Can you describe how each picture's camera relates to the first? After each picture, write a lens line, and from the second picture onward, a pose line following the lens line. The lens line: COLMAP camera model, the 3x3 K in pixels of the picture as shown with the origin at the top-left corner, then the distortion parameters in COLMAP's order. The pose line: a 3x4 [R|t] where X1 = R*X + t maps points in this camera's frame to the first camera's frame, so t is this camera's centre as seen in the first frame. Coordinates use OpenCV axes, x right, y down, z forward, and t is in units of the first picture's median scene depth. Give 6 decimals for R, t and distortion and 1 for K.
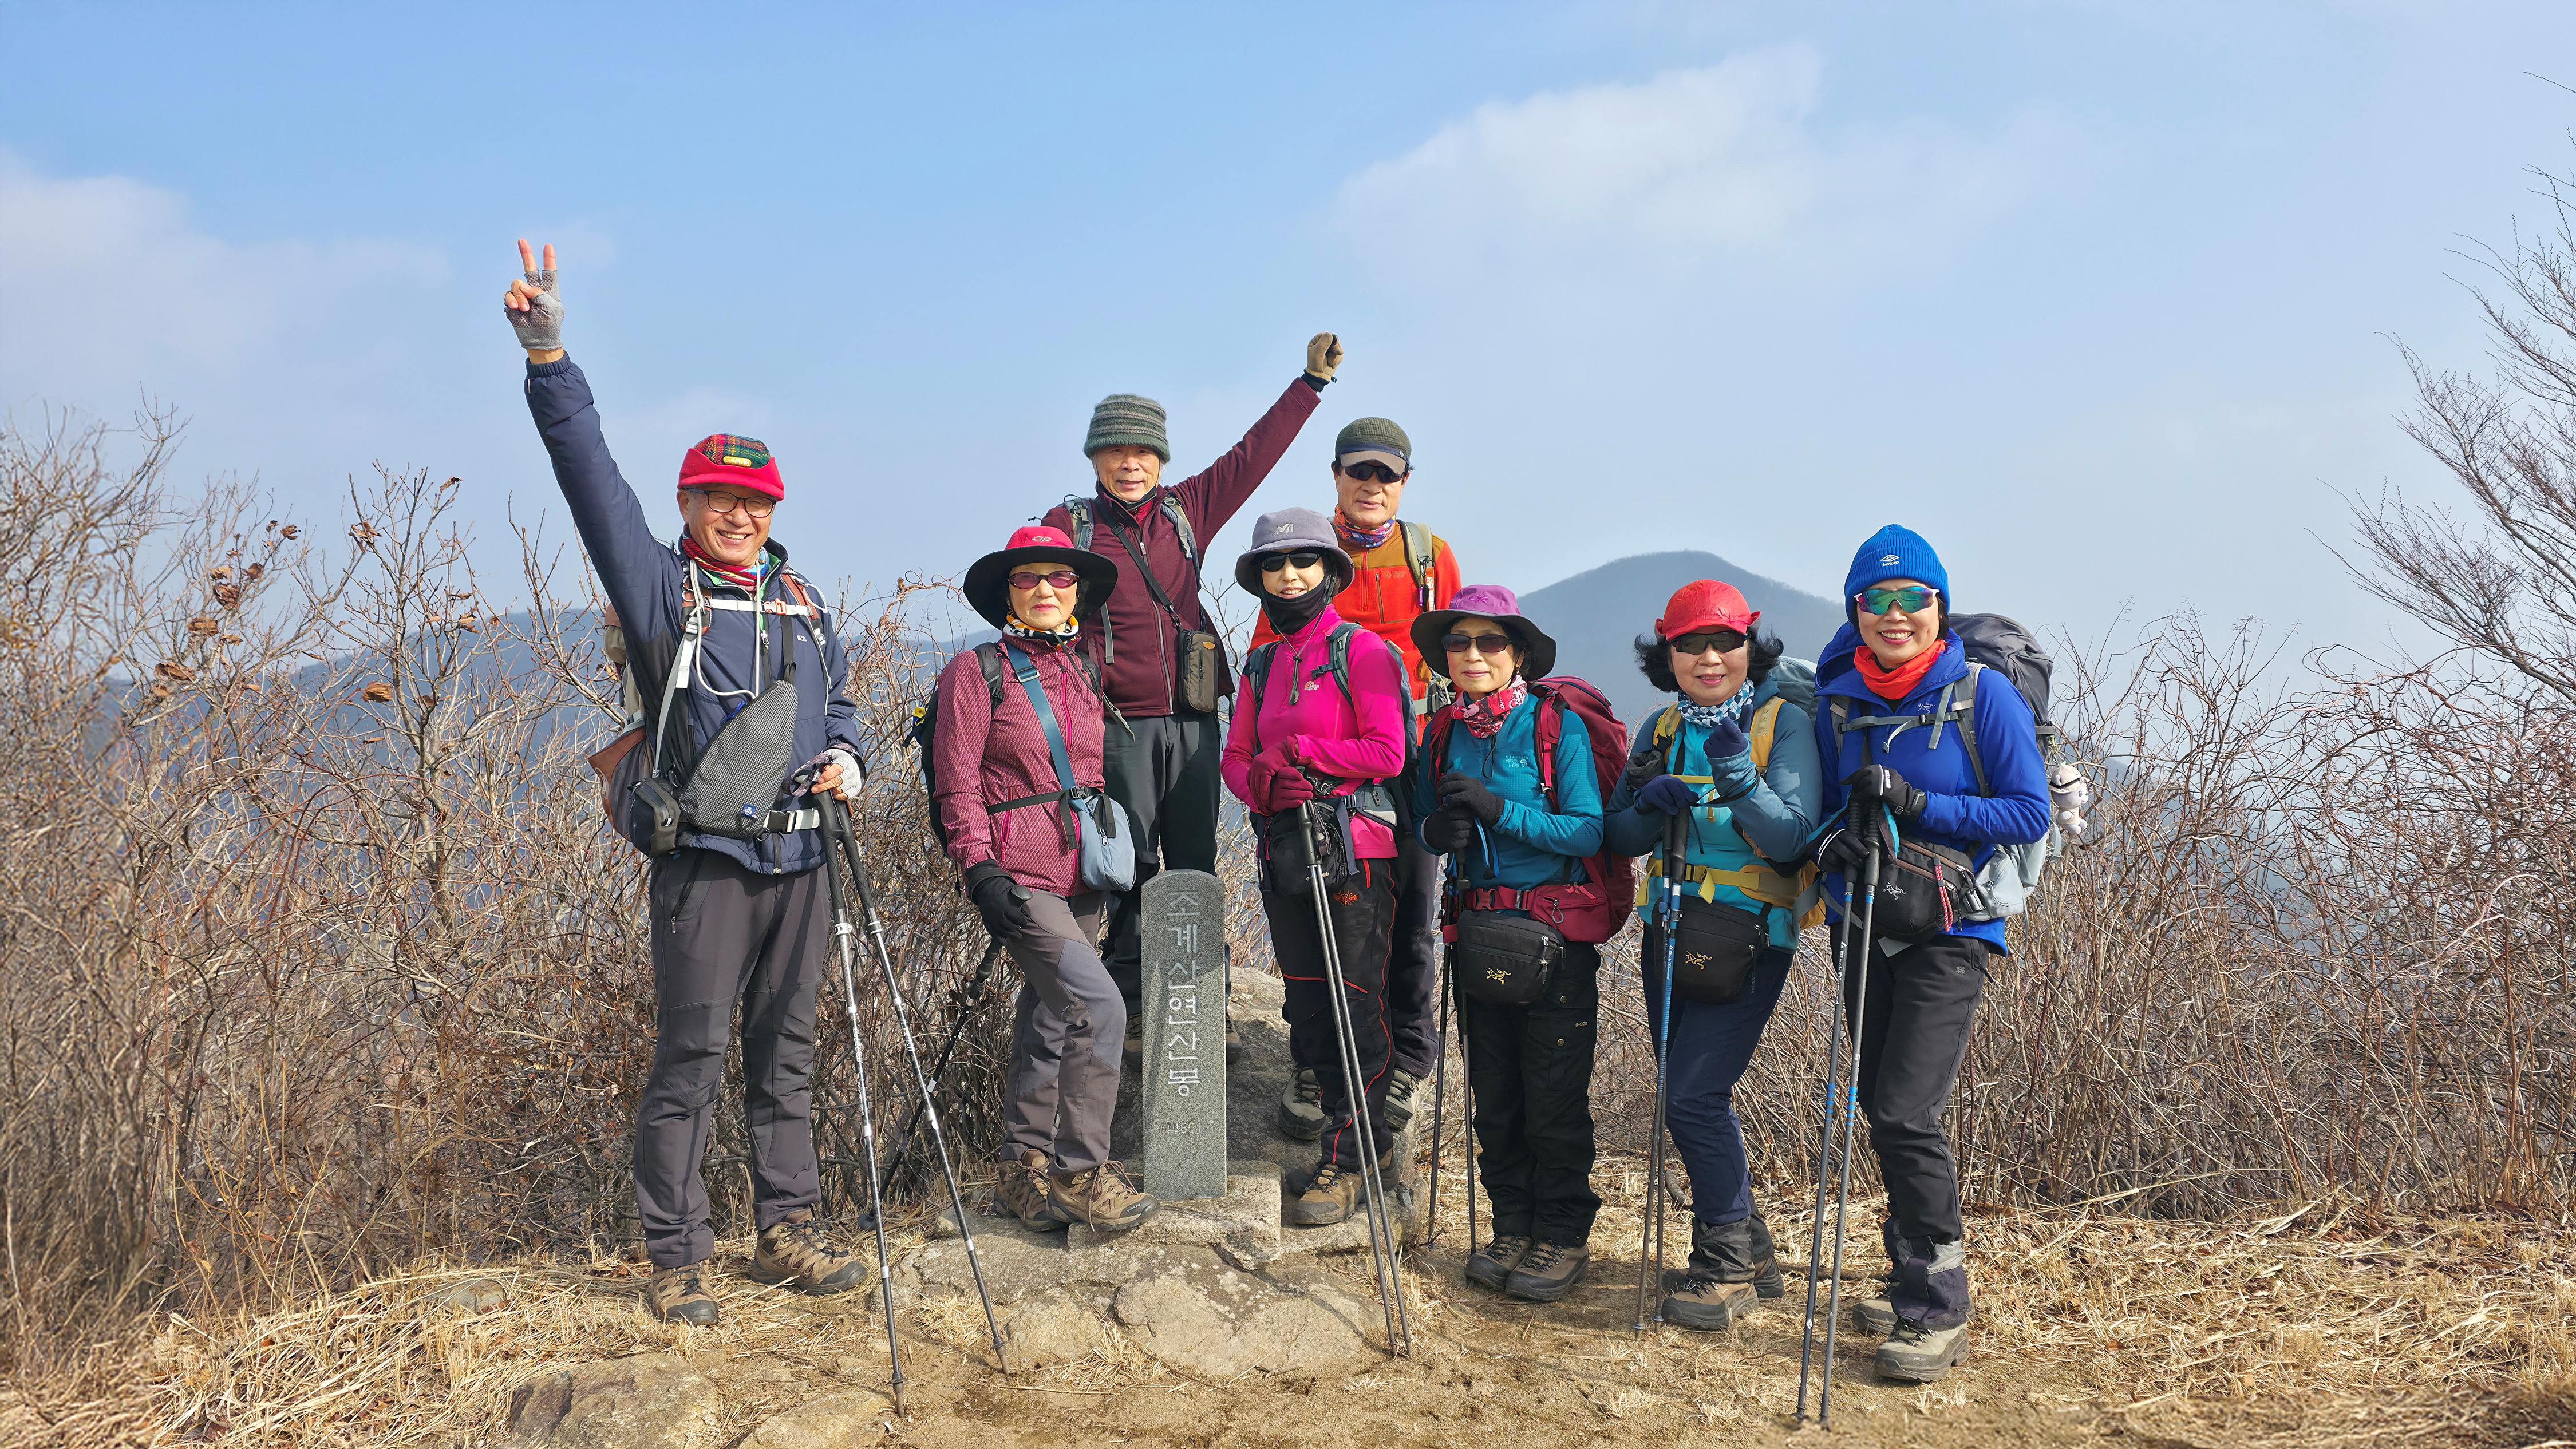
lens RADIAL K [[1920.5, 0, 1347.6], [0, 1920.5, 726.2], [0, 0, 1]] dist [0.059647, -0.000224]
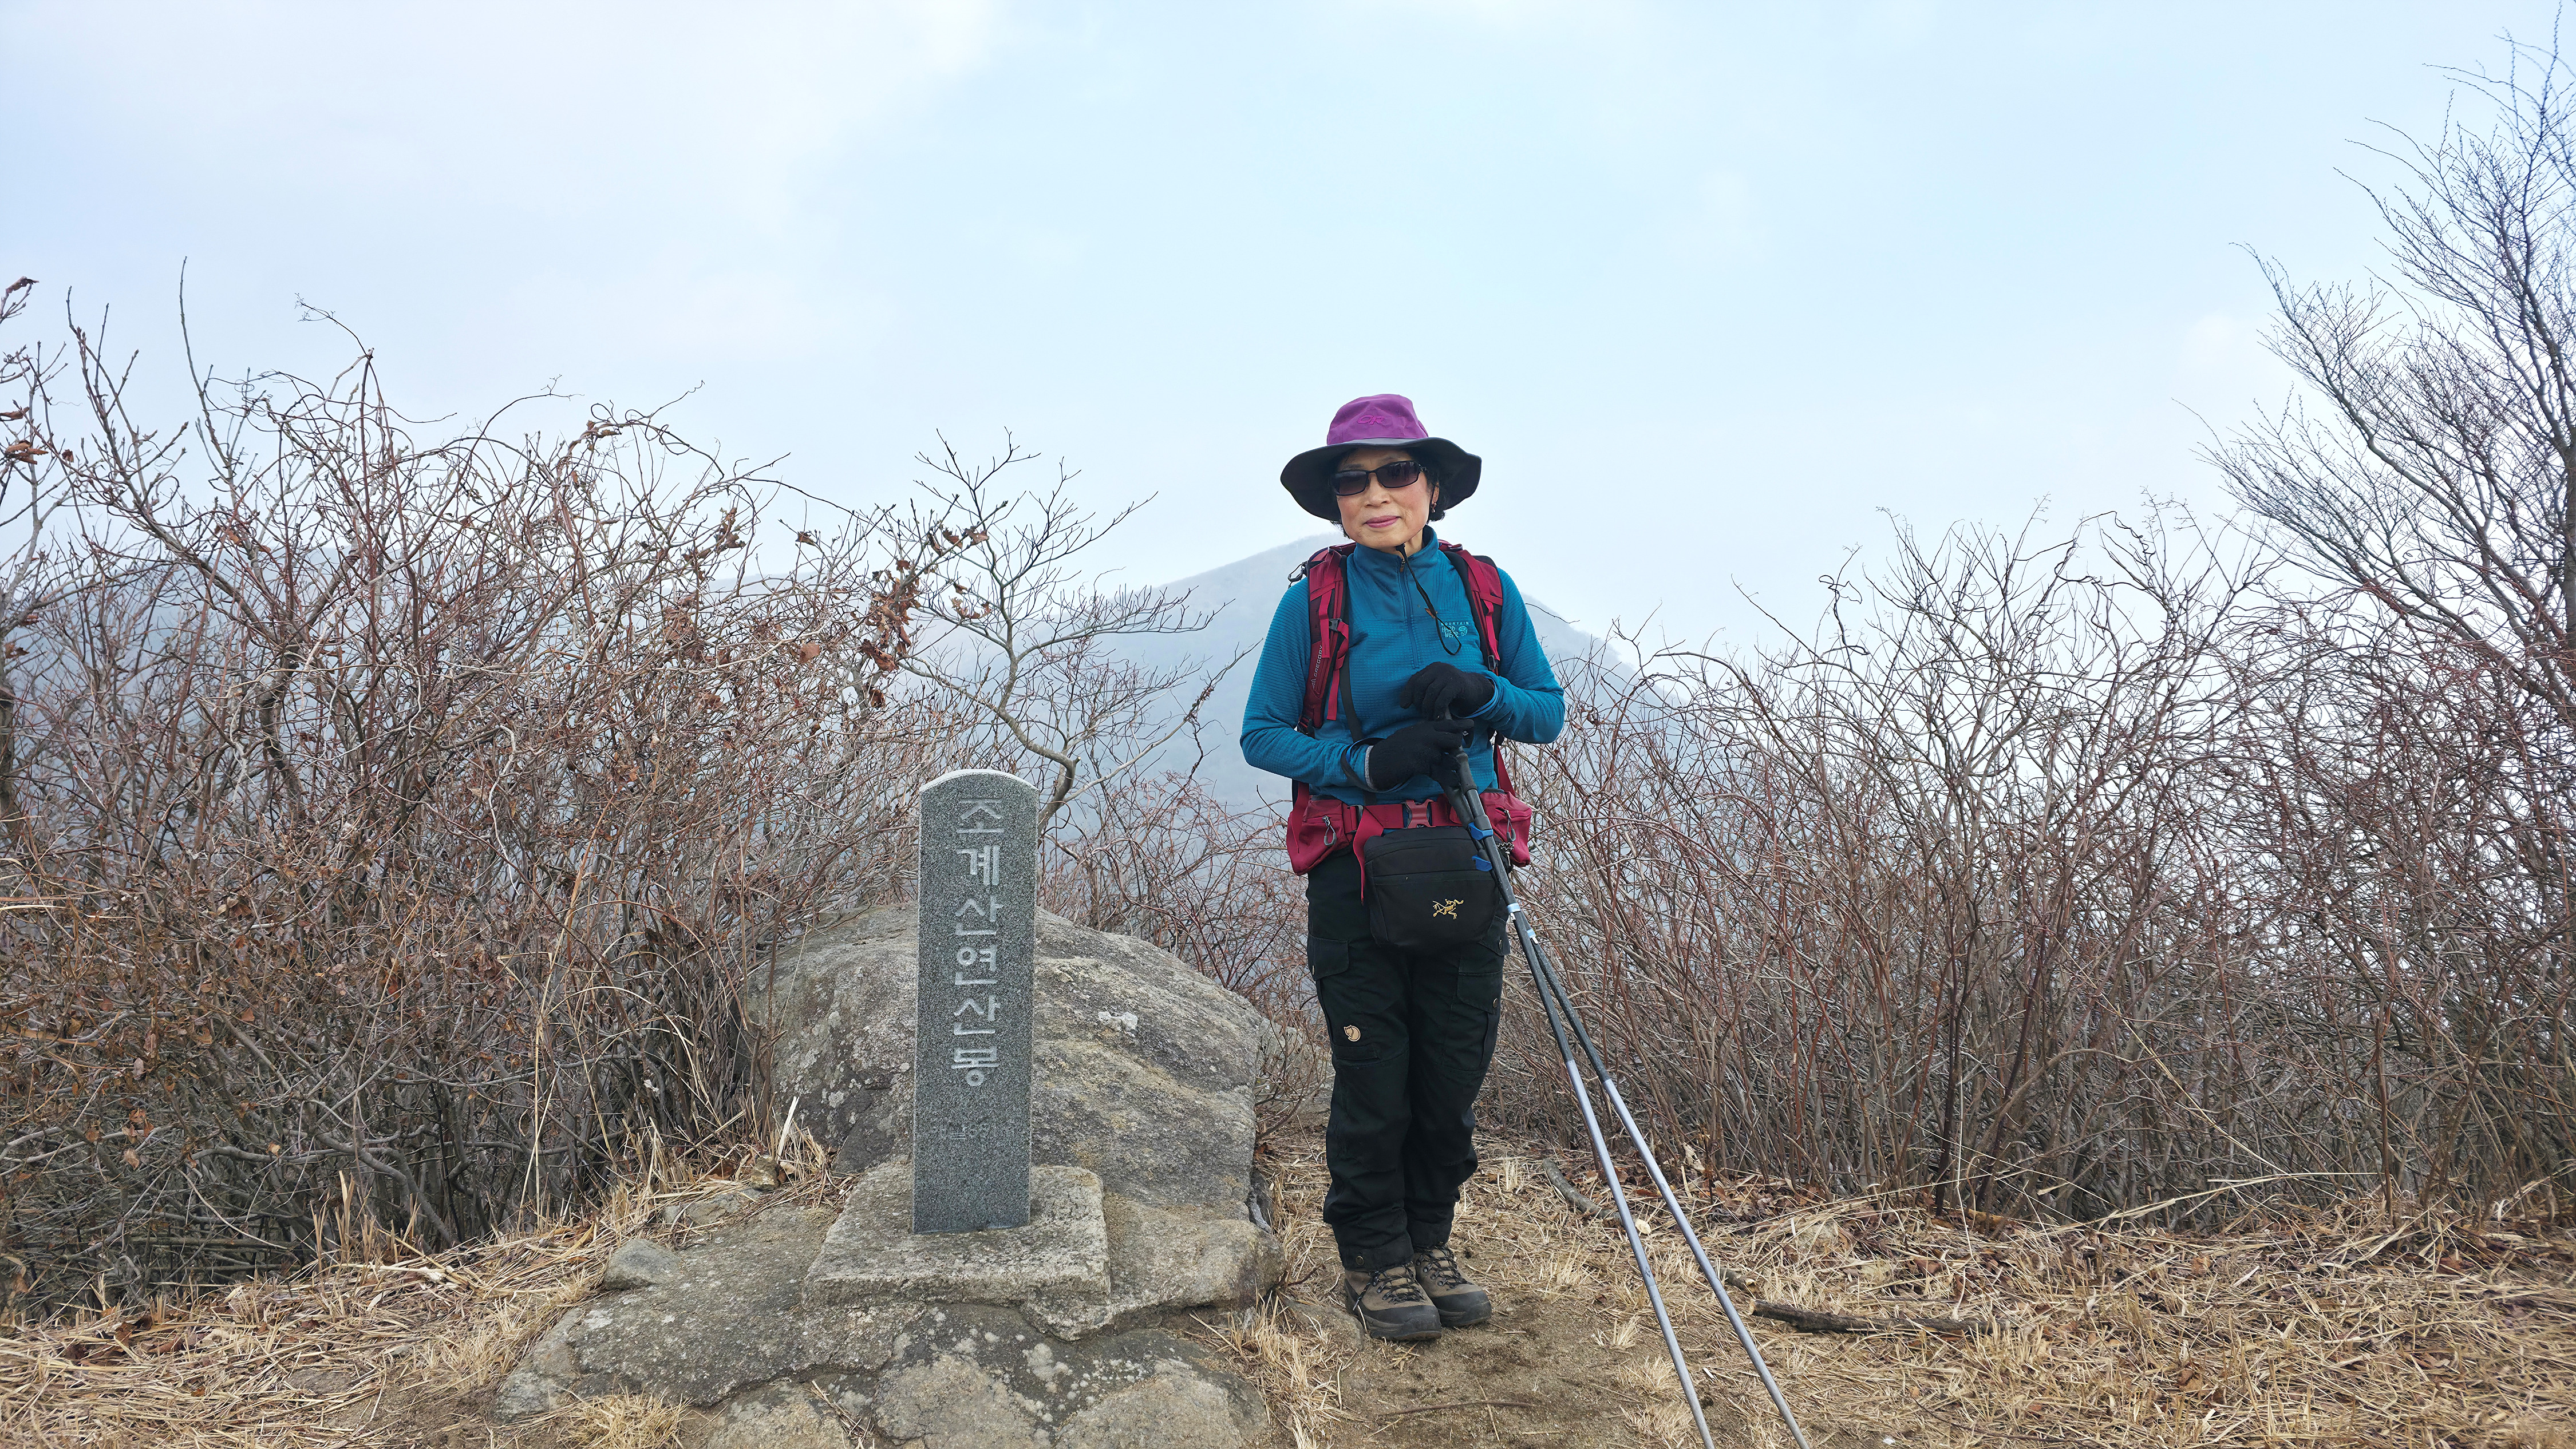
lens RADIAL K [[1758.6, 0, 1277.9], [0, 1758.6, 676.9], [0, 0, 1]] dist [0.058191, -0.057810]
pose [[0.992304, 0.029369, 0.120289, -0.061532], [-0.028760, 0.999563, -0.006795, 0.045584], [-0.120436, 0.003283, 0.992716, 0.364411]]
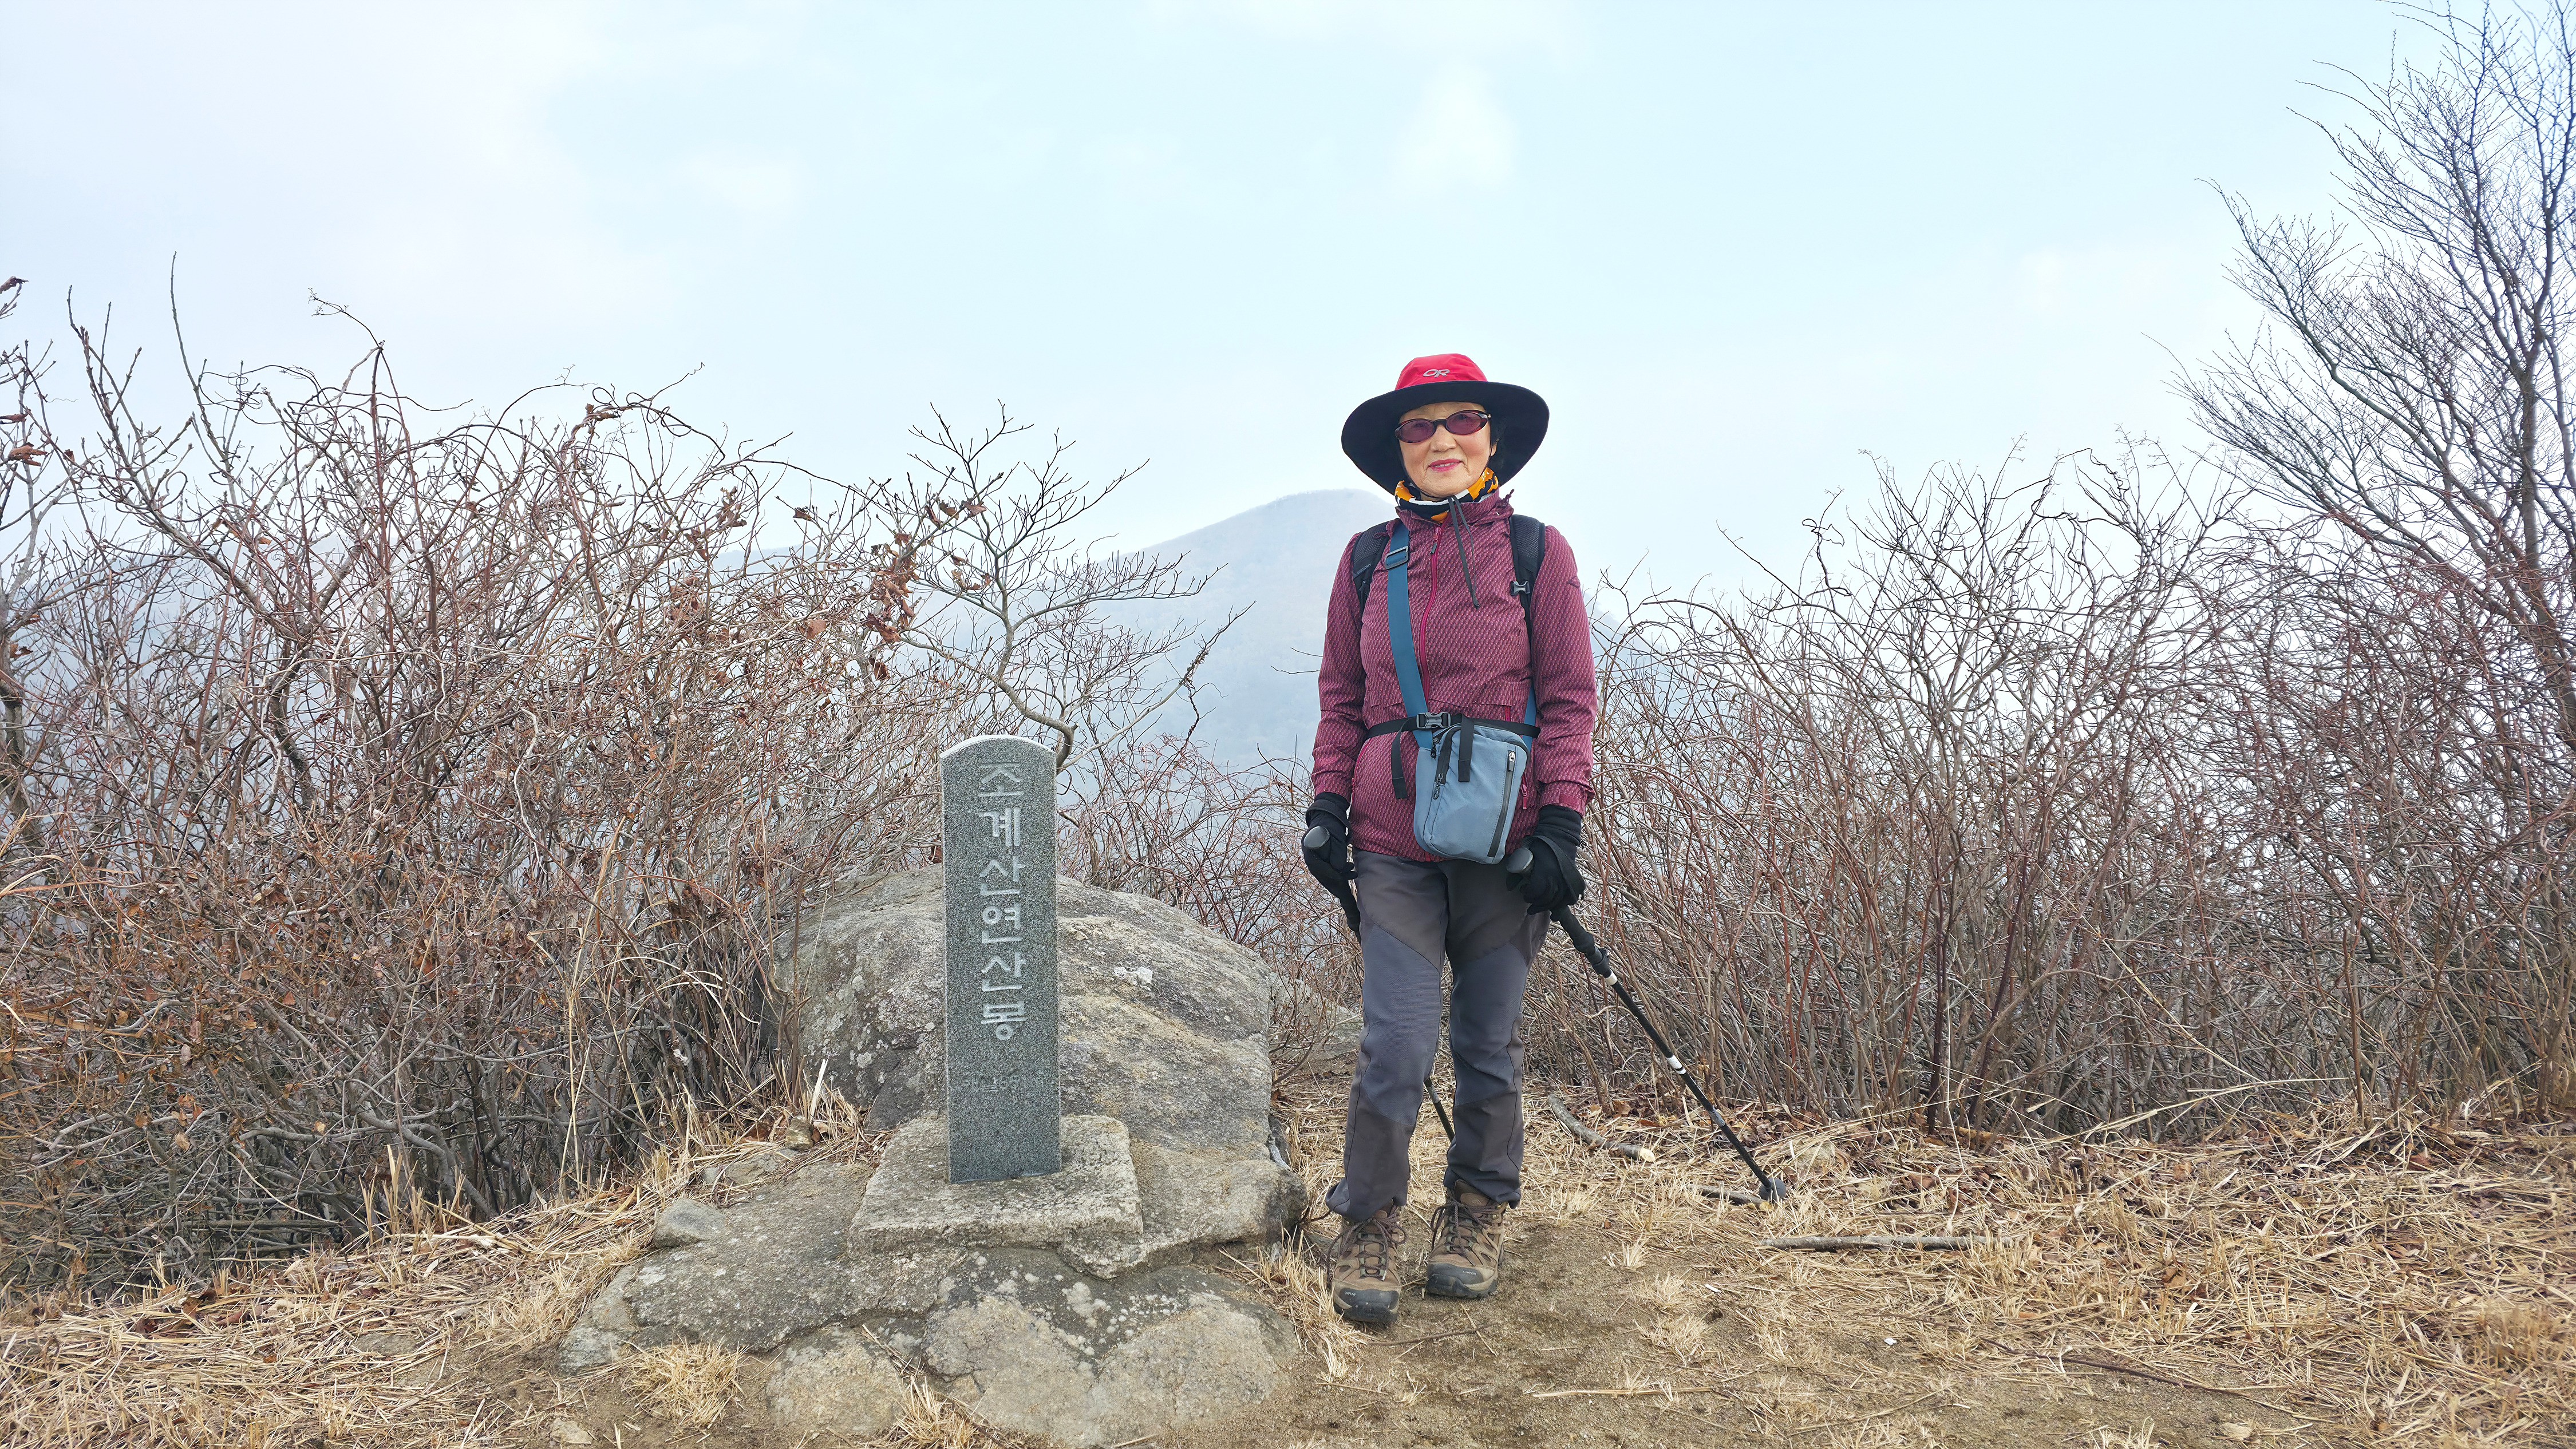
lens RADIAL K [[1754.8, 0, 1285.8], [0, 1754.8, 664.9], [0, 0, 1]] dist [0.059564, -0.057708]
pose [[0.990966, -0.005083, 0.134014, -0.073471], [0.003893, 0.999951, 0.009146, 0.045835], [-0.134054, -0.008542, 0.990937, 0.341944]]
